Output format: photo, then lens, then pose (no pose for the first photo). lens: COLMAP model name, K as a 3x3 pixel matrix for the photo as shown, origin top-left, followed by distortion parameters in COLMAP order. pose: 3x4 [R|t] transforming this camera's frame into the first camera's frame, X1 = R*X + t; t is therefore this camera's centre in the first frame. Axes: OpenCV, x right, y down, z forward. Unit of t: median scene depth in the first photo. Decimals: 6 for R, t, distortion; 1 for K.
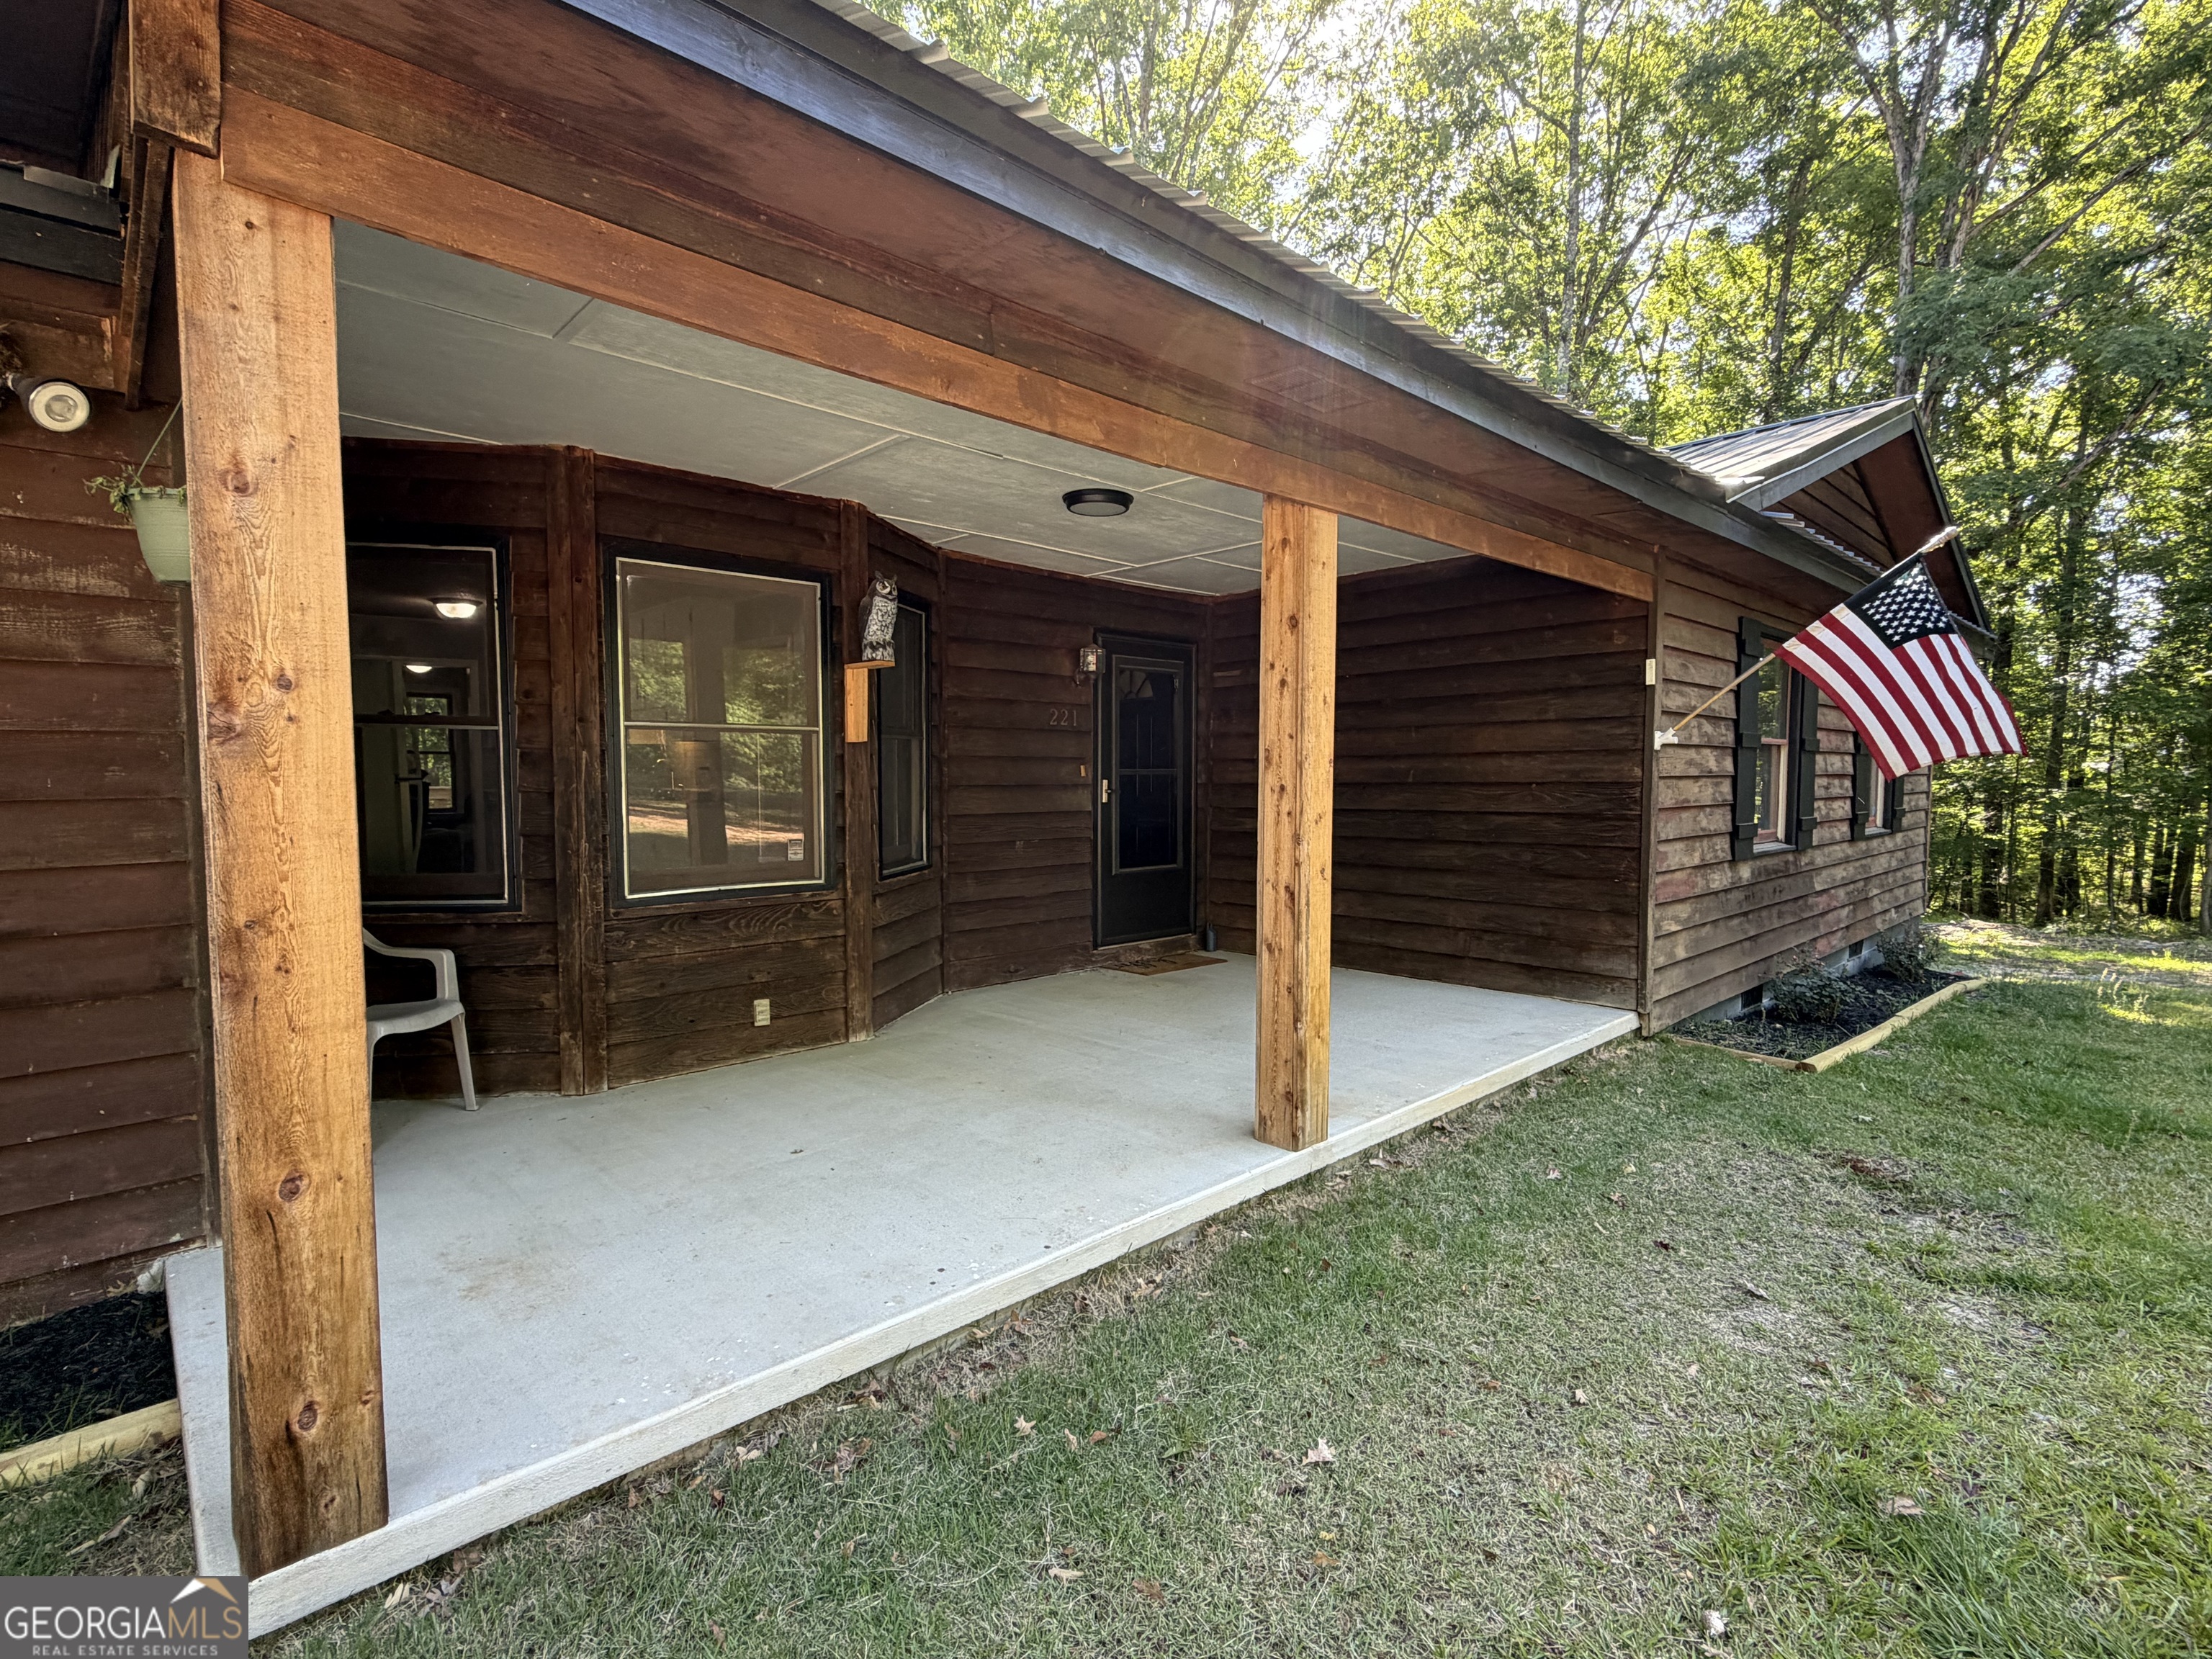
lens RADIAL K [[1077.4, 0, 1103.3], [0, 1077.4, 830.1], [0, 0, 1]] dist [0.000272, -0.000051]
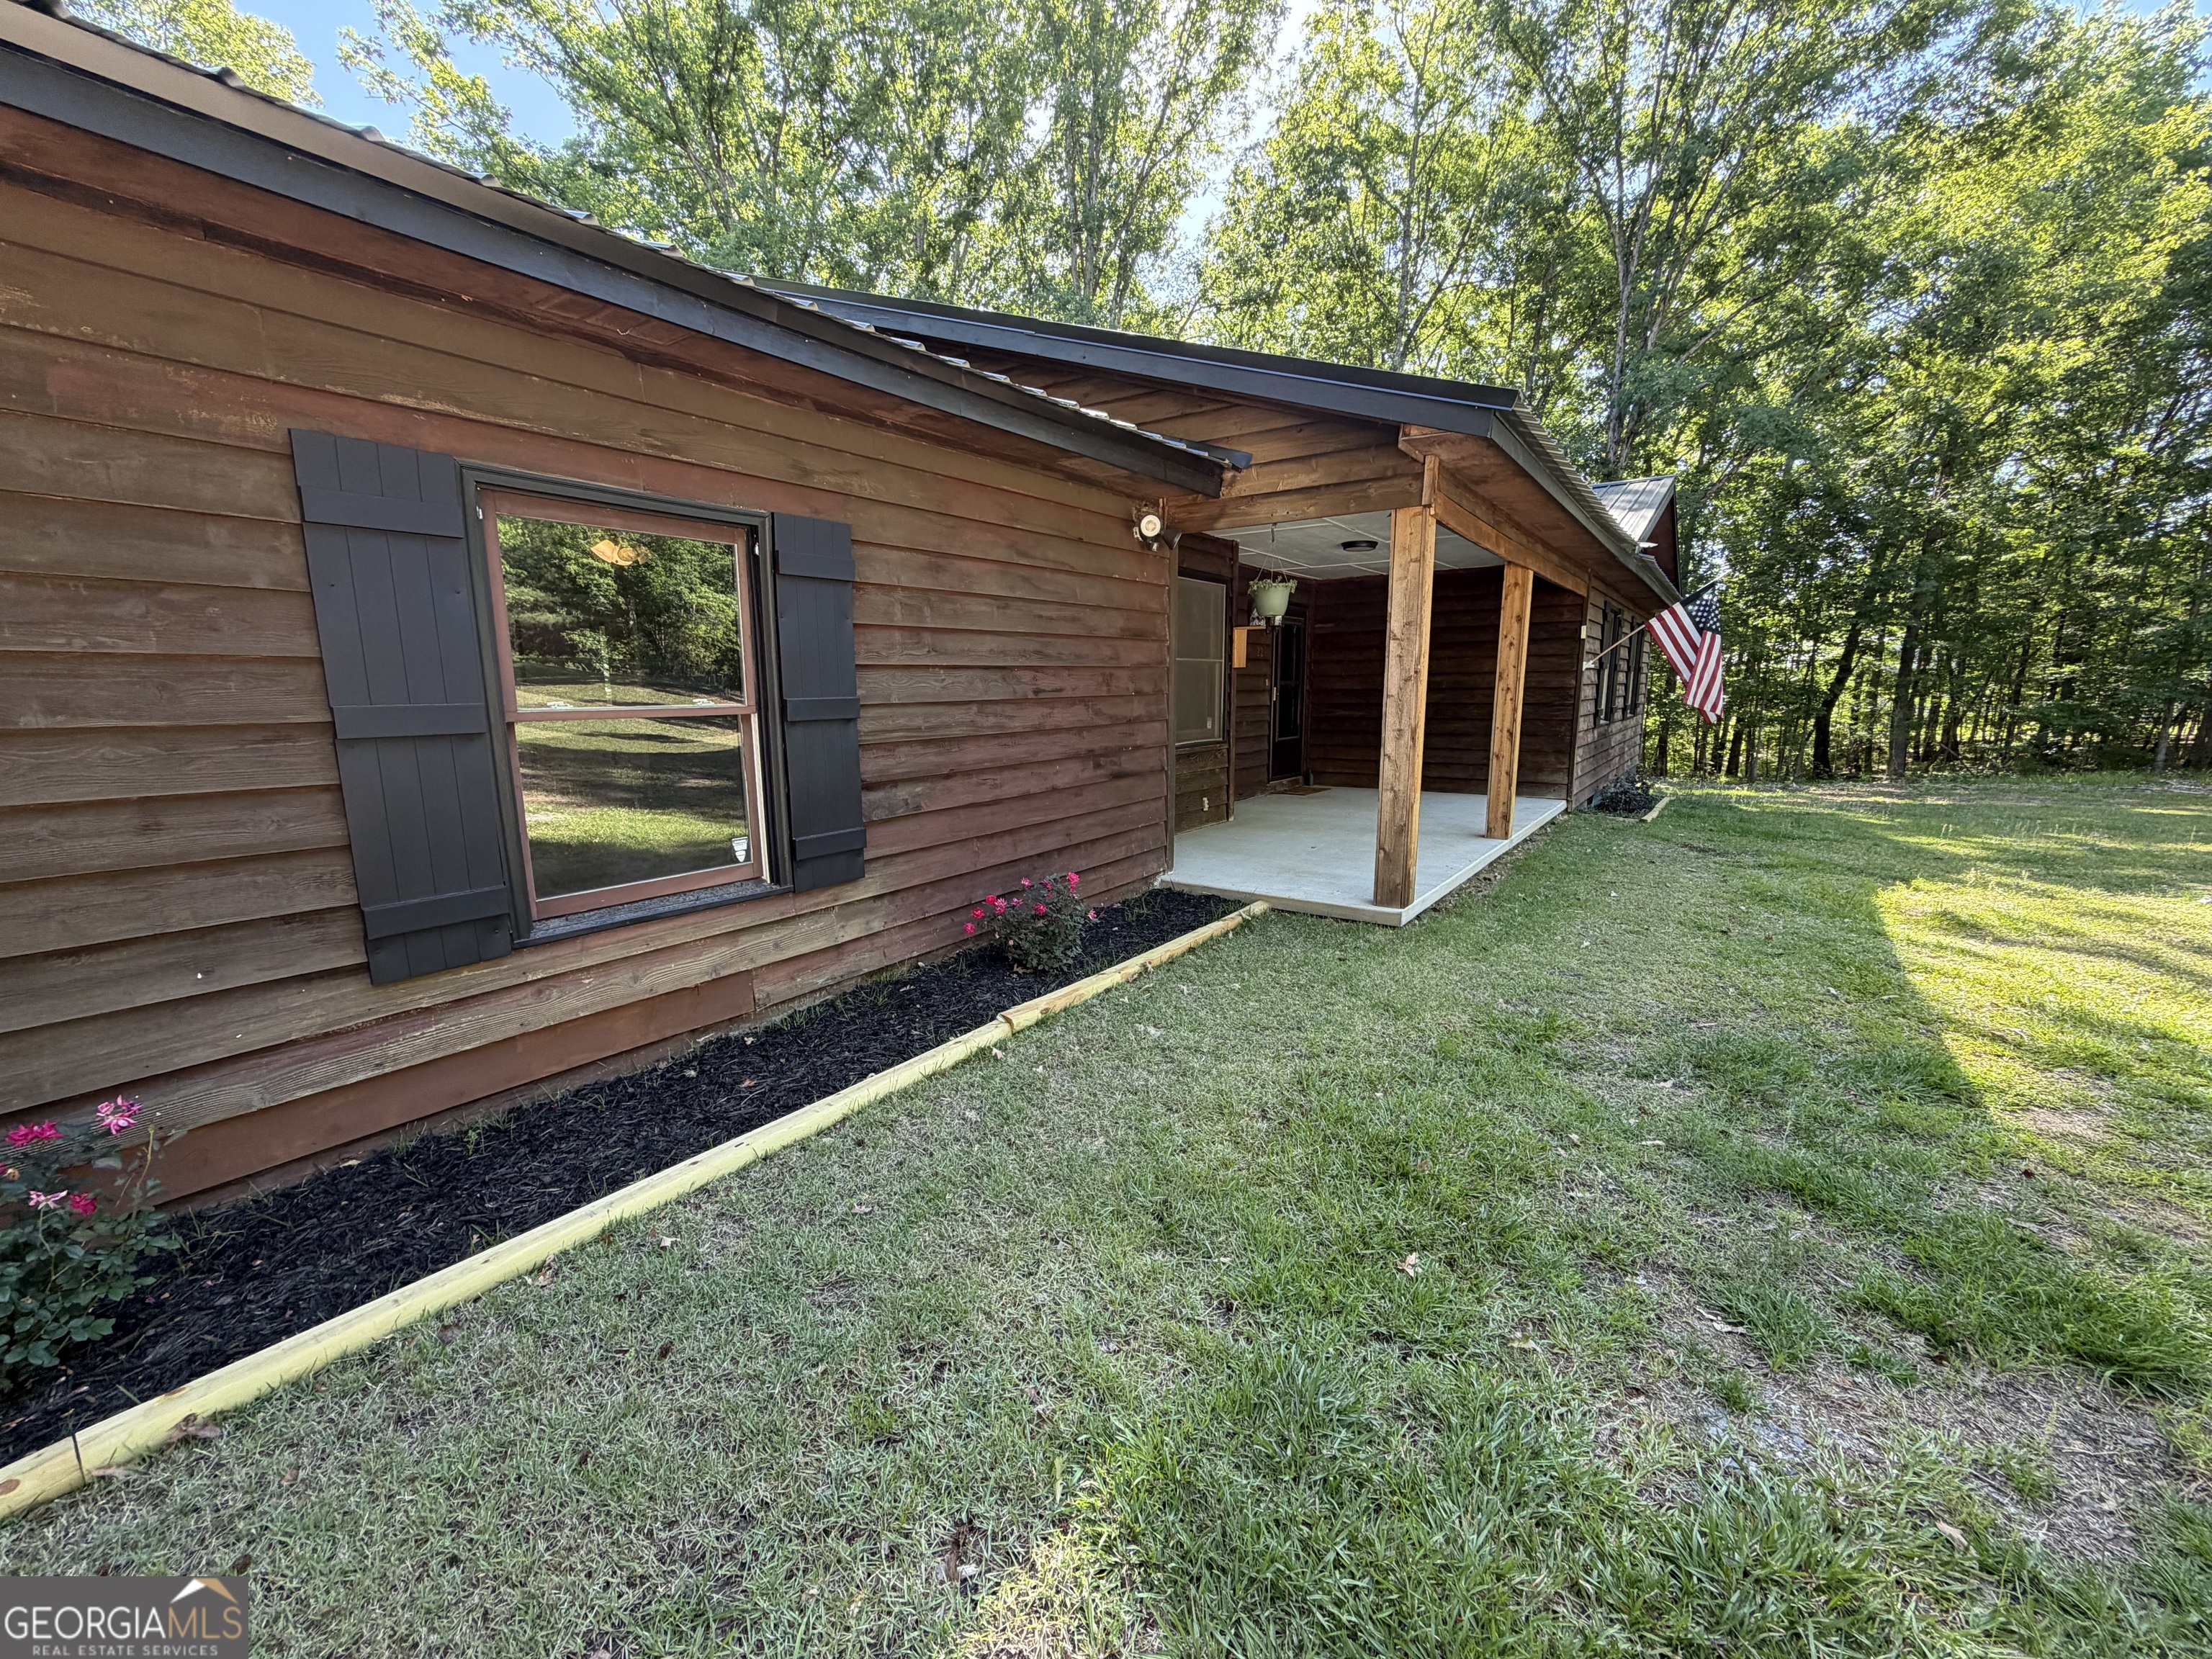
lens RADIAL K [[889.8, 0, 1109.3], [0, 889.8, 834.6], [0, 0, 1]] dist [-0.001118, -0.000011]
pose [[0.981867, -0.035287, 0.186257, -0.703345], [0.014118, 0.993406, 0.113780, 0.029625], [-0.189043, -0.109087, 0.975891, -0.517543]]
